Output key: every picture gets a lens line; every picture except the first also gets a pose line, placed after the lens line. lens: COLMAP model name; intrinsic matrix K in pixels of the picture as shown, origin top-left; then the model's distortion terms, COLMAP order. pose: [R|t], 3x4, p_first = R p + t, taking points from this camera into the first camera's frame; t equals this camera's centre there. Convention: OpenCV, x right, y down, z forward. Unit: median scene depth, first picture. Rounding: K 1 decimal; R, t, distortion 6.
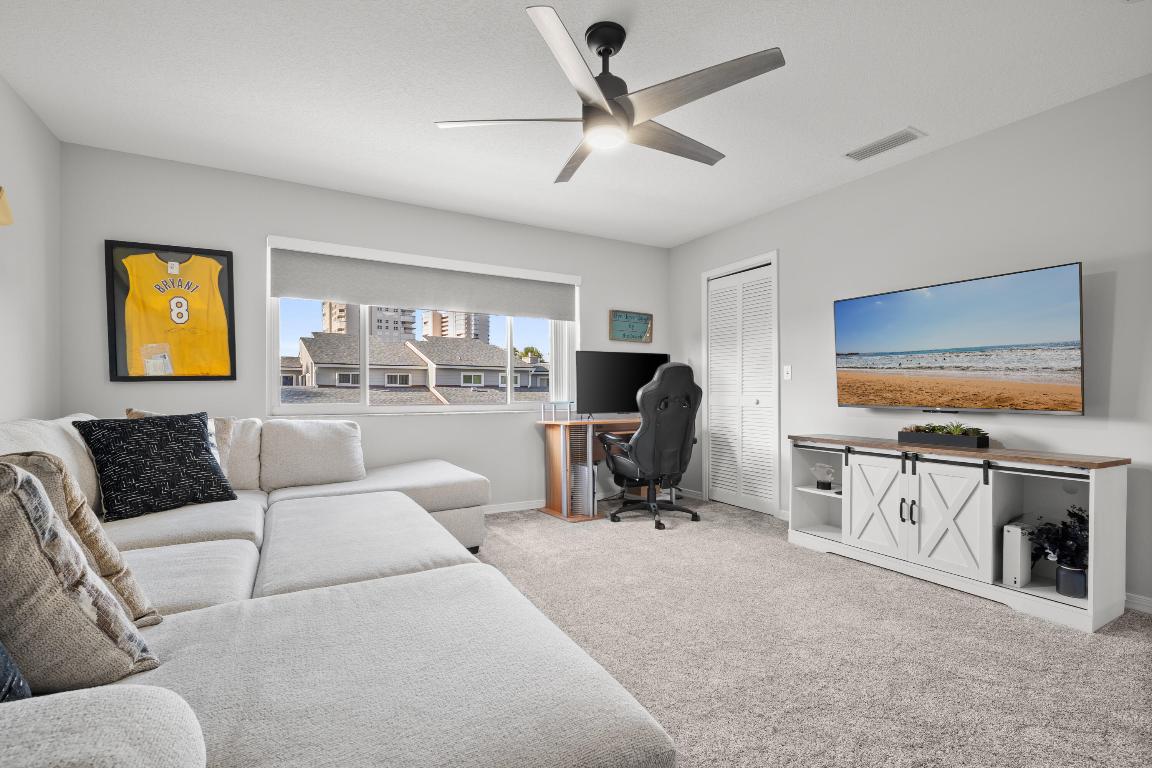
lens RADIAL K [[512.5, 0, 574.9], [0, 512.5, 396.4], [0, 0, 1]] dist [0.000302, -0.000158]
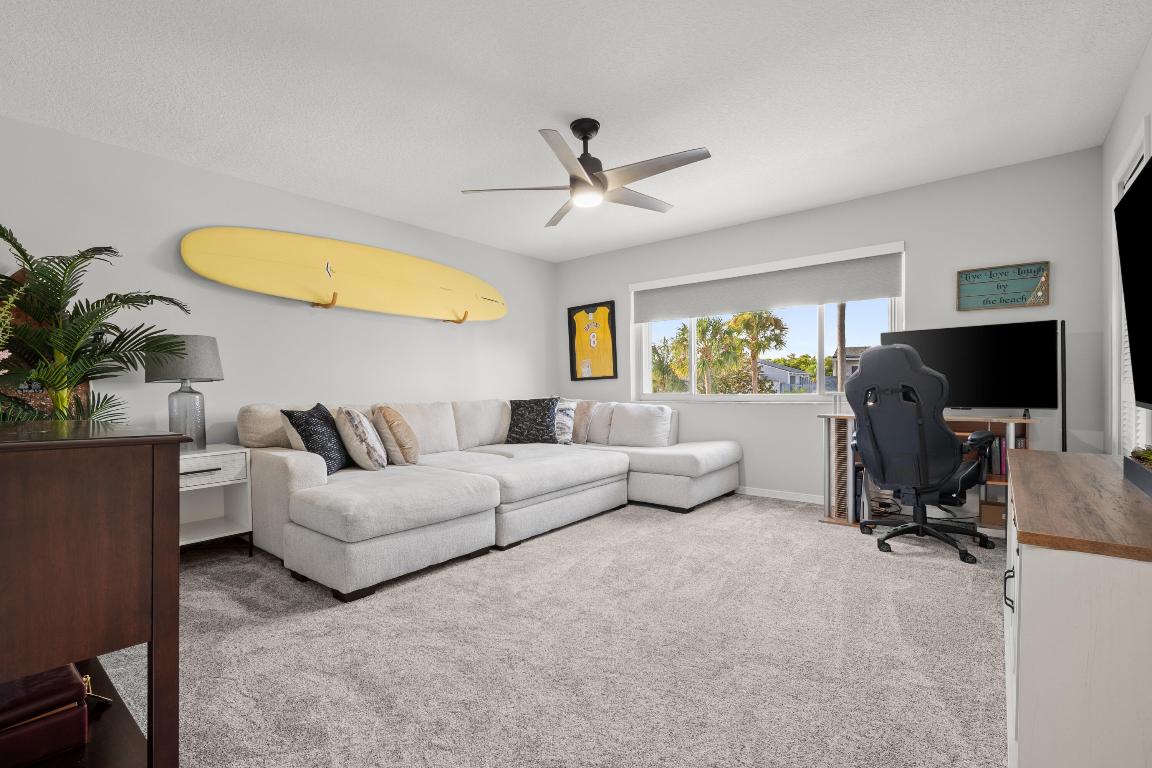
lens RADIAL K [[512.5, 0, 573.1], [0, 512.5, 389.0], [0, 0, 1]] dist [0.000302, -0.000158]
pose [[0.369565, -0.003501, -0.929198, 0.769408], [0.006567, 0.999978, -0.001156, 0.002075], [0.929182, -0.005675, 0.369580, 0.261839]]
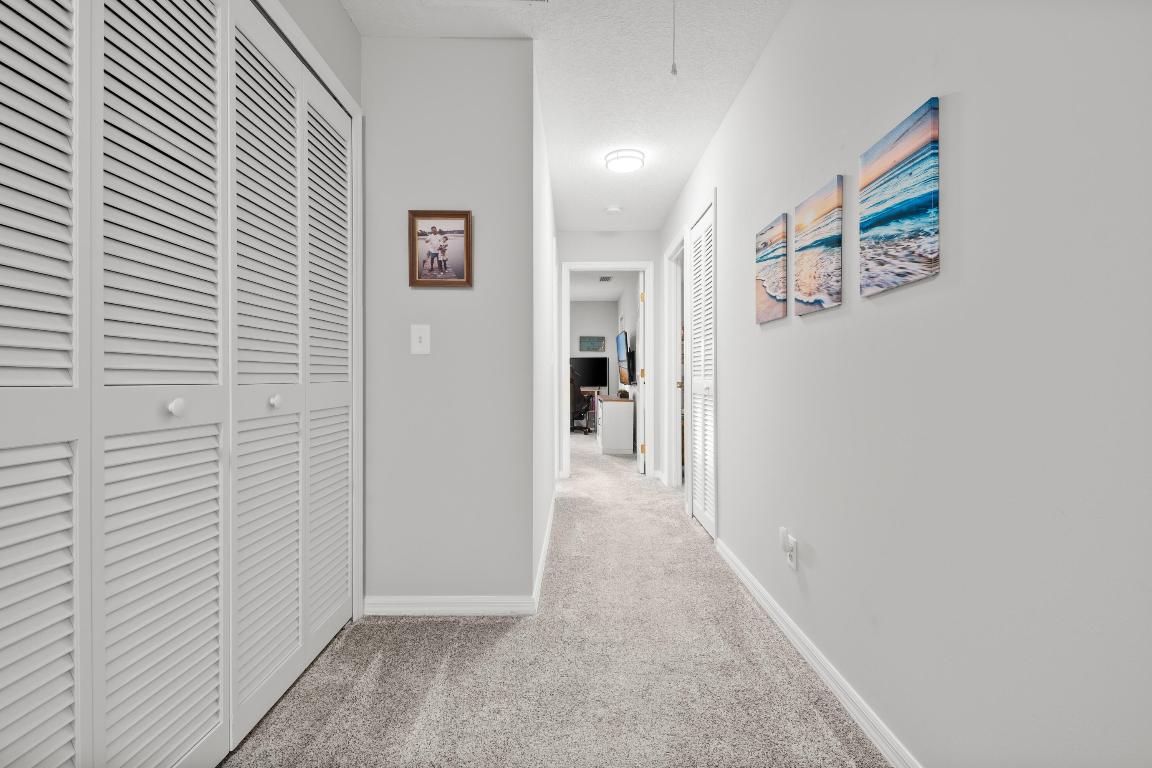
lens RADIAL K [[512.5, 0, 576.5], [0, 512.5, 380.5], [0, 0, 1]] dist [0.000302, -0.000158]
pose [[0.877151, -0.001654, -0.480212, 1.412671], [0.003179, 0.999992, 0.002362, 0.000668], [0.480204, -0.003598, 0.877149, -1.078961]]
